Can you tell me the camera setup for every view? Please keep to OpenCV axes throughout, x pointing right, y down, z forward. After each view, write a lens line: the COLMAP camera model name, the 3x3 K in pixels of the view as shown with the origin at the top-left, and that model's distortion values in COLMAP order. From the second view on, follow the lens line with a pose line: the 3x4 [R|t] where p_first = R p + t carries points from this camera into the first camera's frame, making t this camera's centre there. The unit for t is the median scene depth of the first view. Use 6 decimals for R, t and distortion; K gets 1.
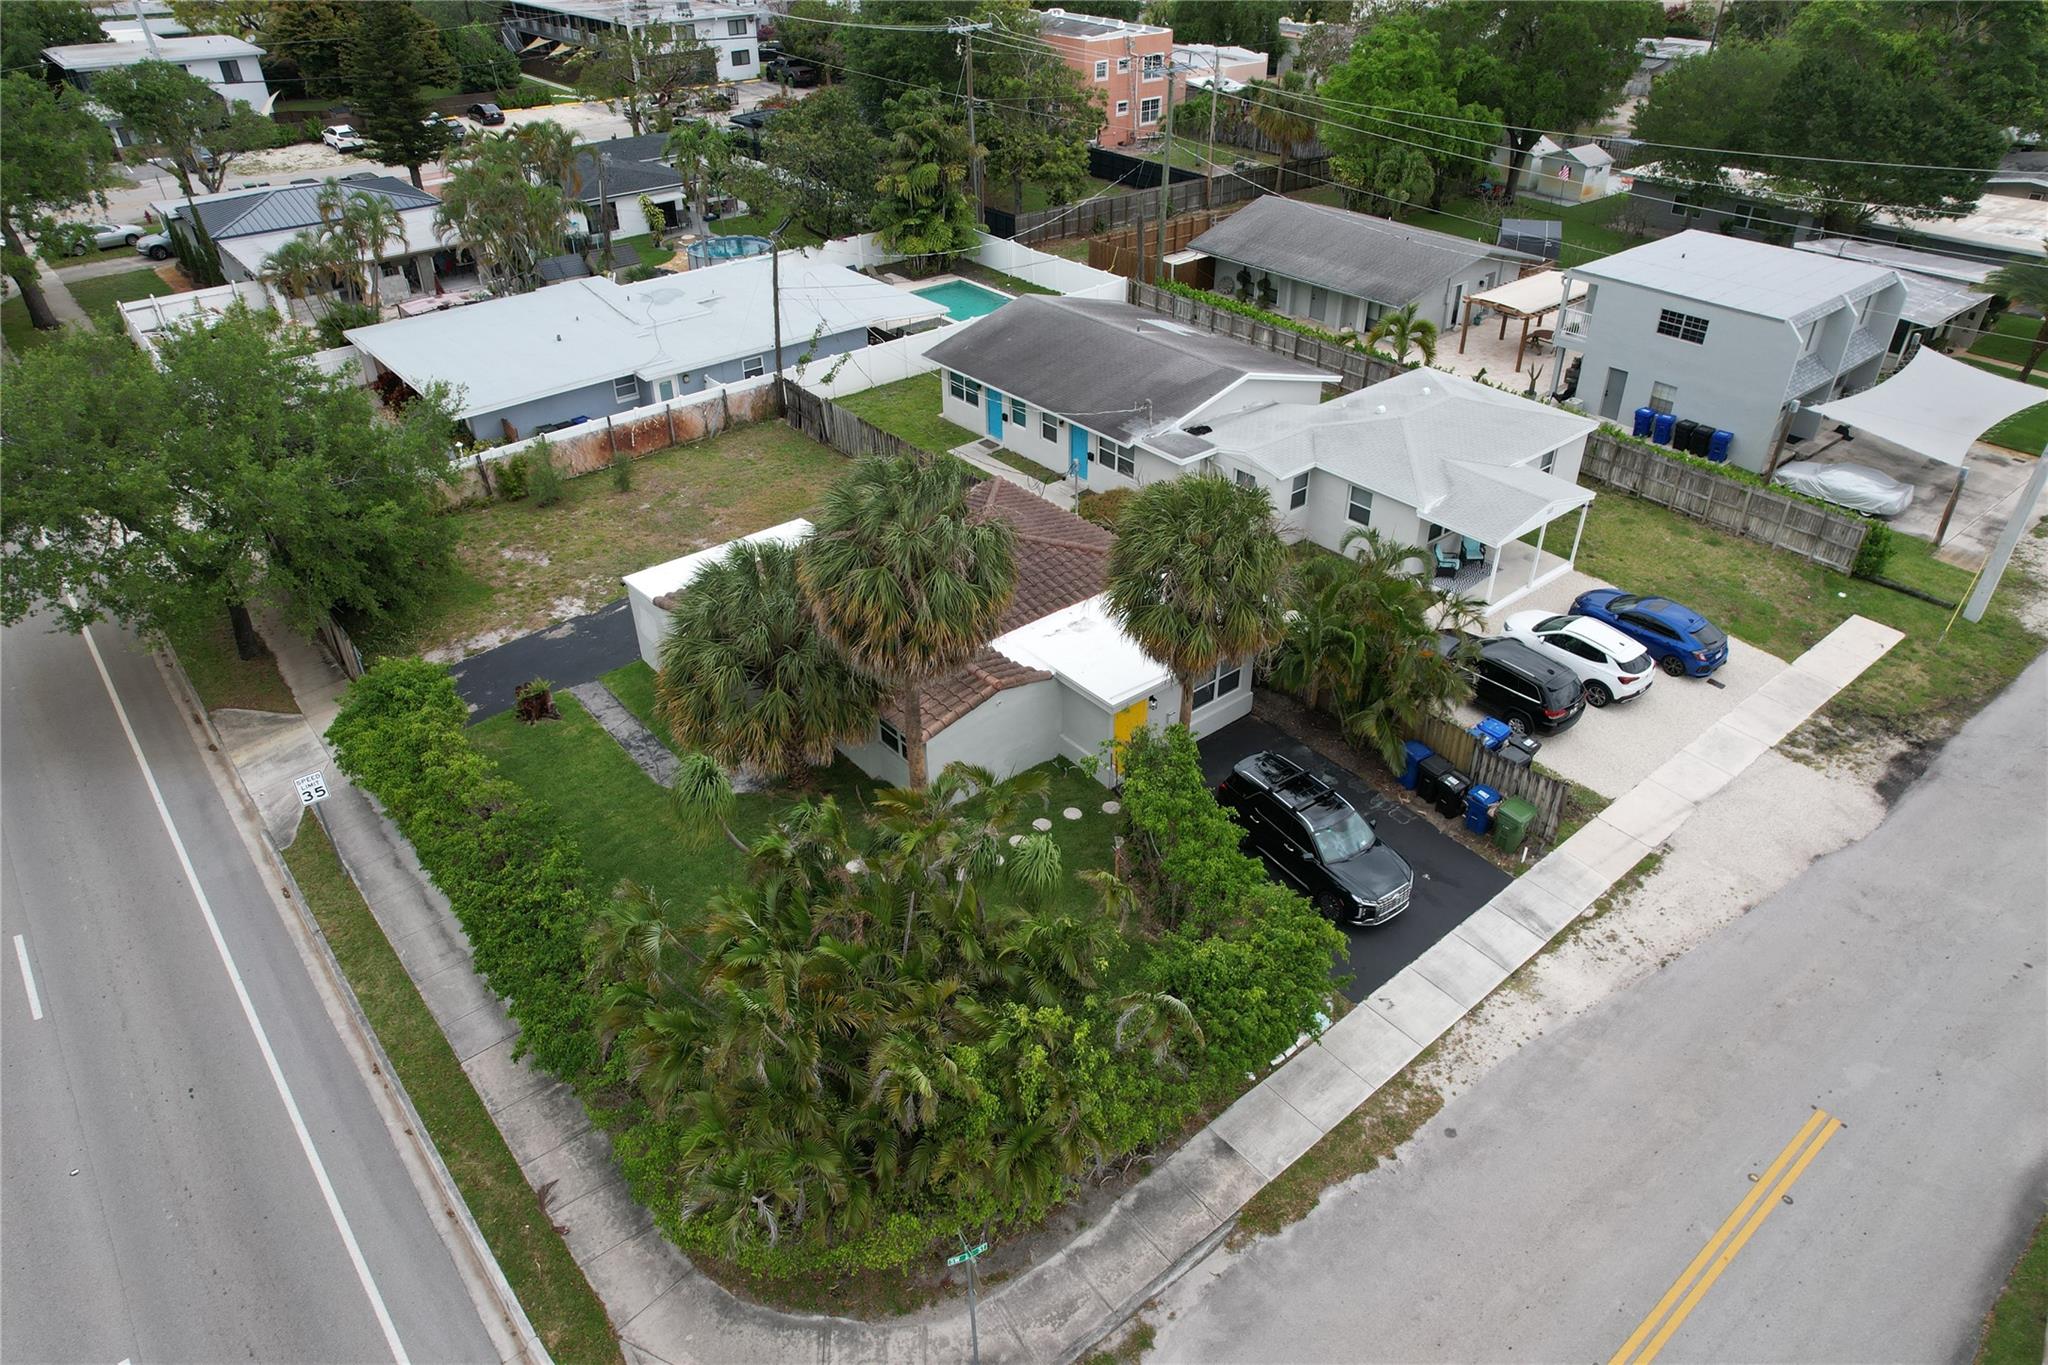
lens RADIAL K [[1315.7, 0, 1035.0], [0, 1315.7, 696.3], [0, 0, 1]] dist [-0.076125, 0.074609]
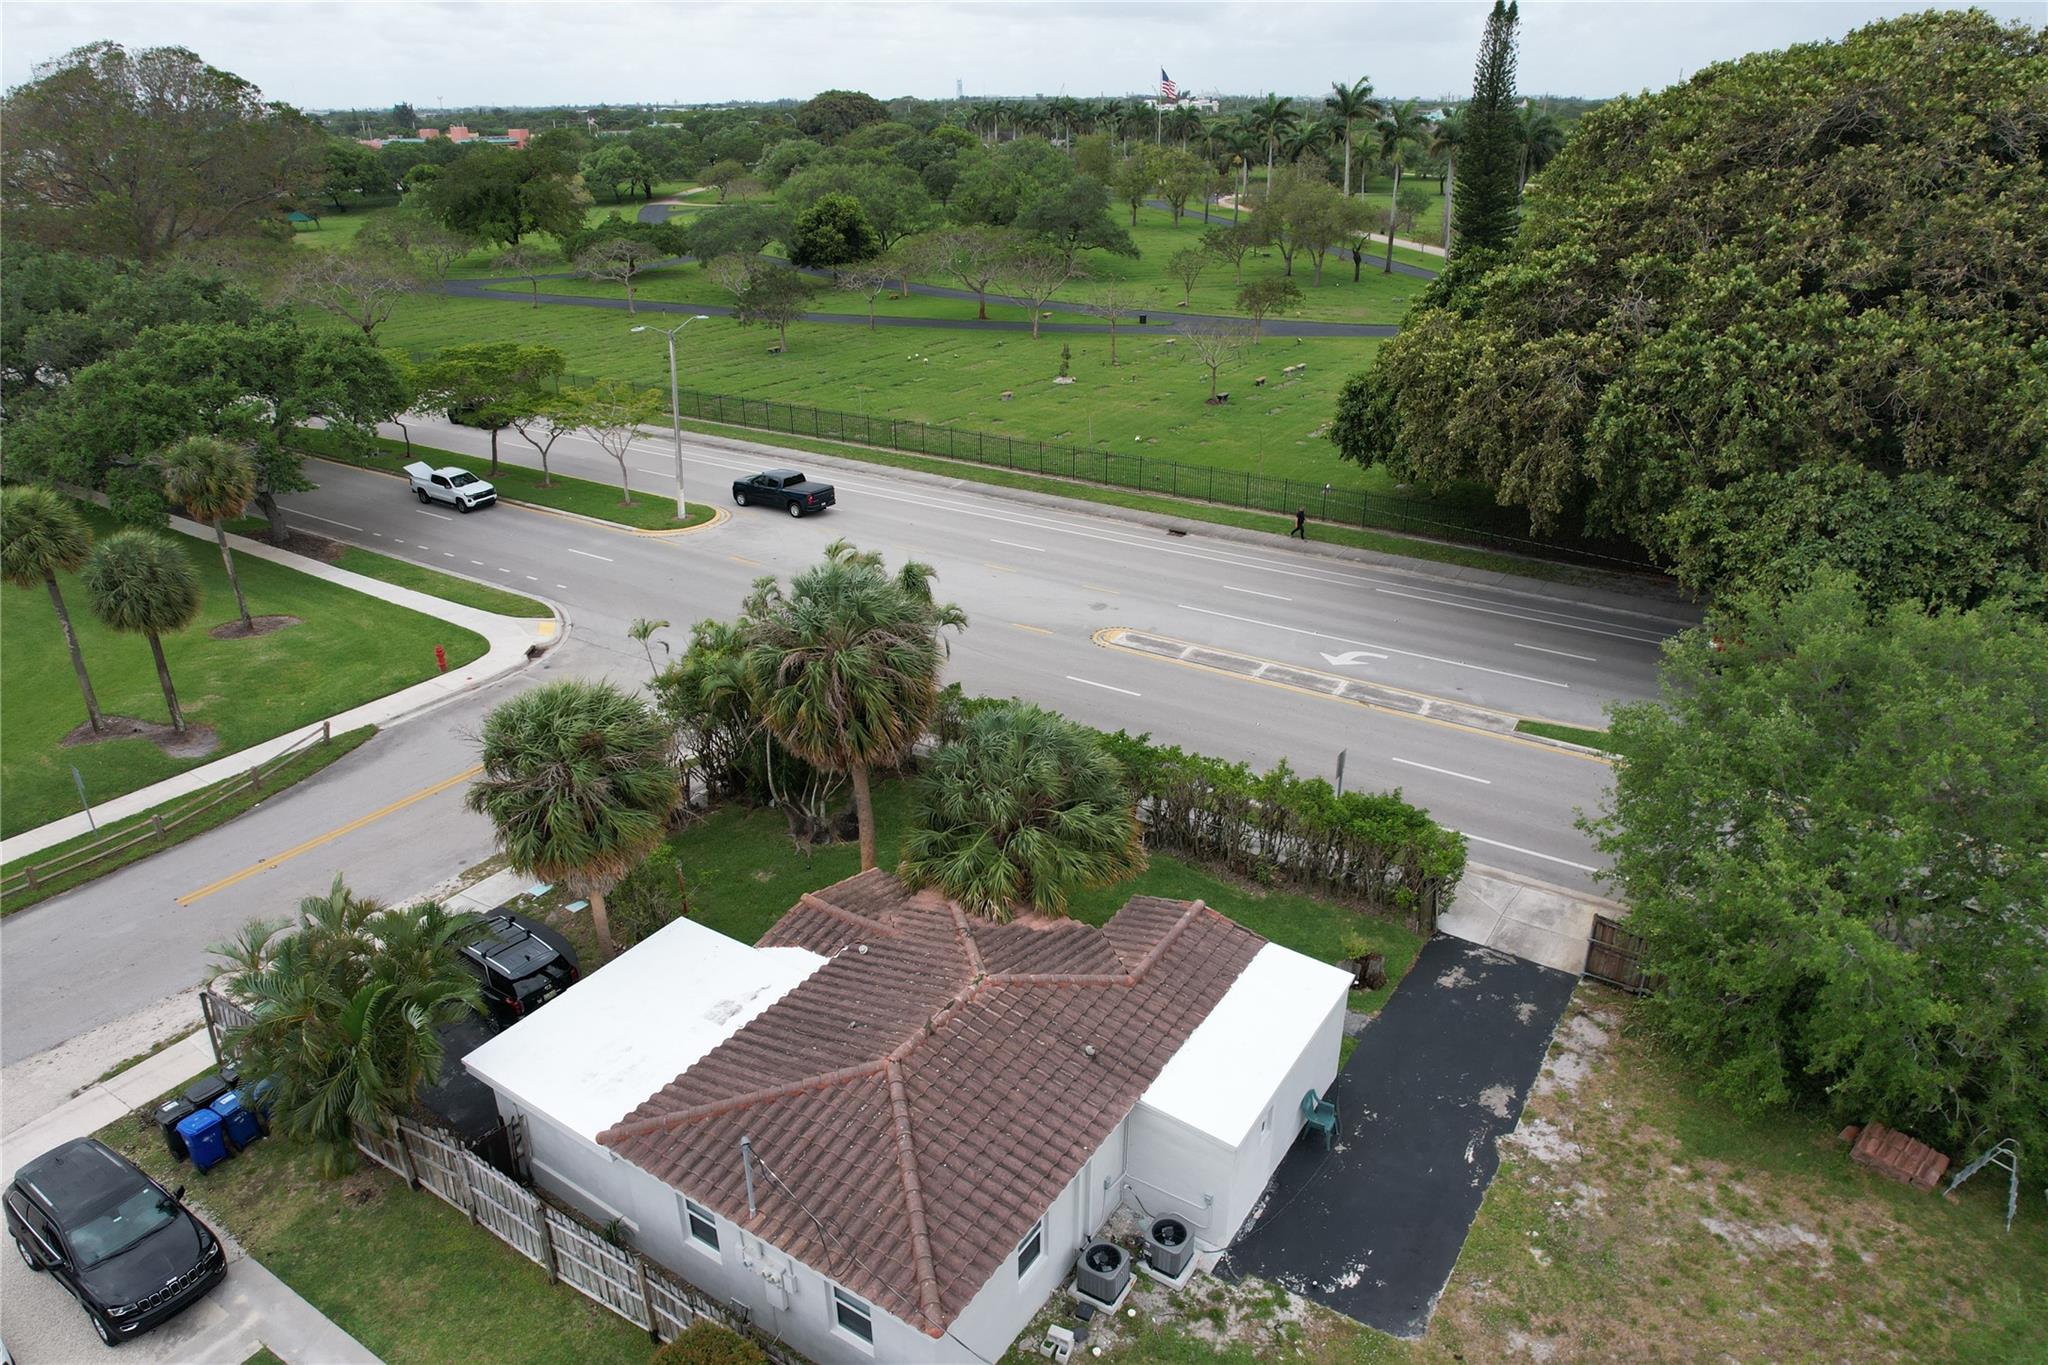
lens RADIAL K [[1315.7, 0, 1035.0], [0, 1315.7, 696.3], [0, 0, 1]] dist [-0.076125, 0.074609]
pose [[-0.956061, 0.131297, -0.262121, 0.025364], [-0.154726, 0.533455, 0.831556, -0.542764], [0.249011, 0.835576, -0.489701, 0.835556]]
